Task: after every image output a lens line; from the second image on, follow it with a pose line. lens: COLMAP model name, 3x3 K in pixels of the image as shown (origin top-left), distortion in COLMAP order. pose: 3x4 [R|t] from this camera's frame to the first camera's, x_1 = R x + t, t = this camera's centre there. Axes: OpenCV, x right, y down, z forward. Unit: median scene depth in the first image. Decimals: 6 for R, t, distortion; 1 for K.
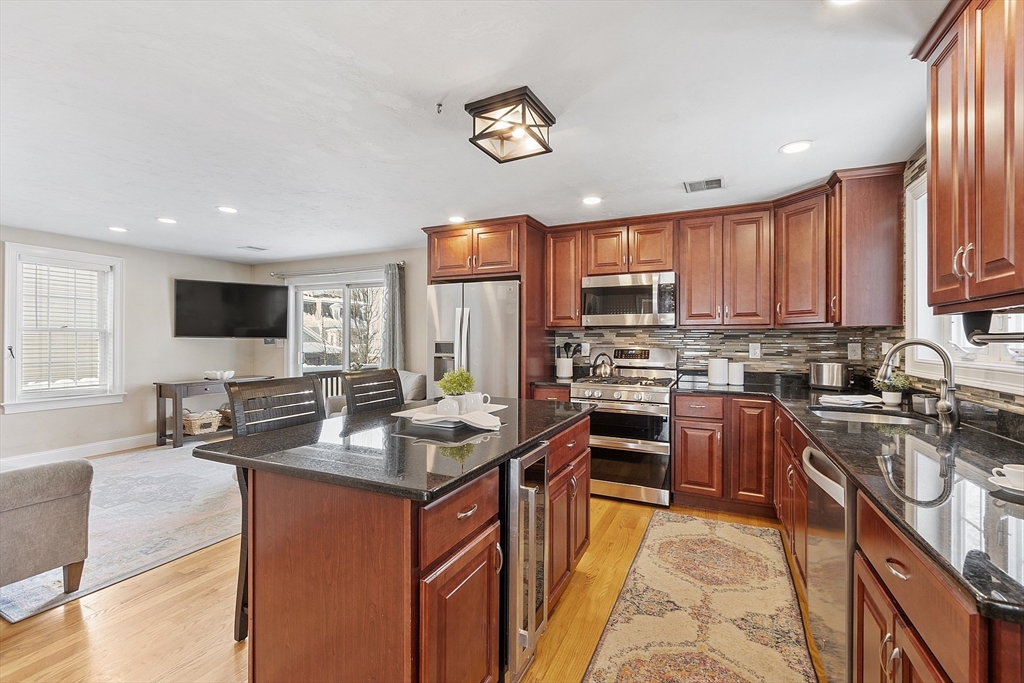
lens RADIAL K [[446.2, 0, 508.7], [0, 446.2, 341.1], [0, 0, 1]] dist [0.005239, -0.001915]
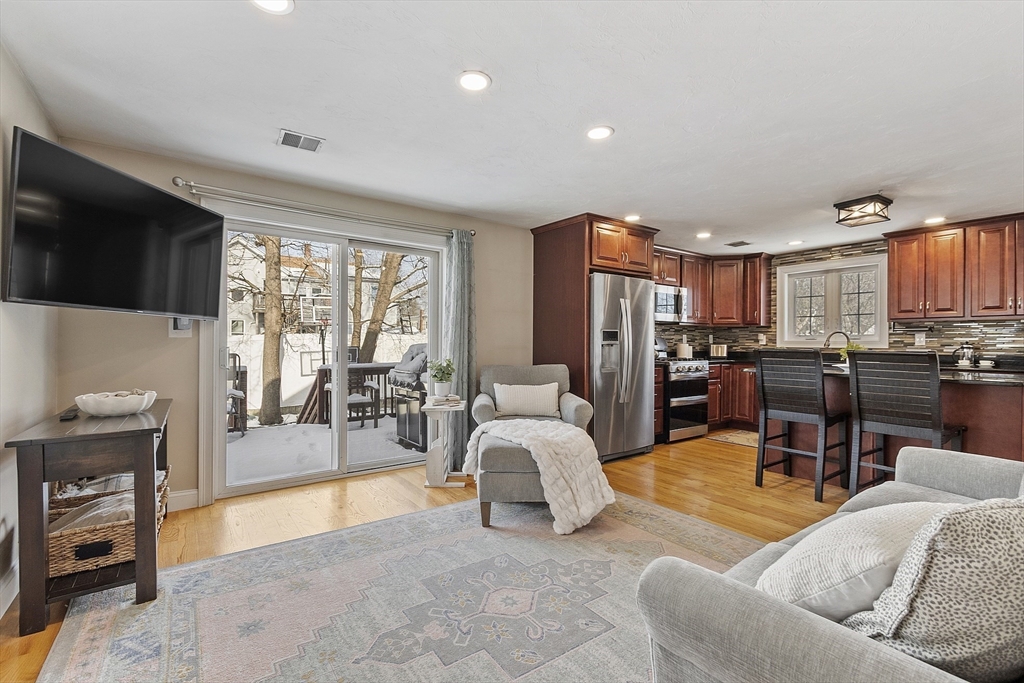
lens RADIAL K [[446.2, 0, 506.6], [0, 446.2, 344.1], [0, 0, 1]] dist [0.005239, -0.001915]
pose [[0.487101, -0.005790, 0.873327, -1.307657], [0.000915, 0.999981, 0.006119, 0.031159], [-0.873345, -0.002182, 0.487097, 0.782227]]
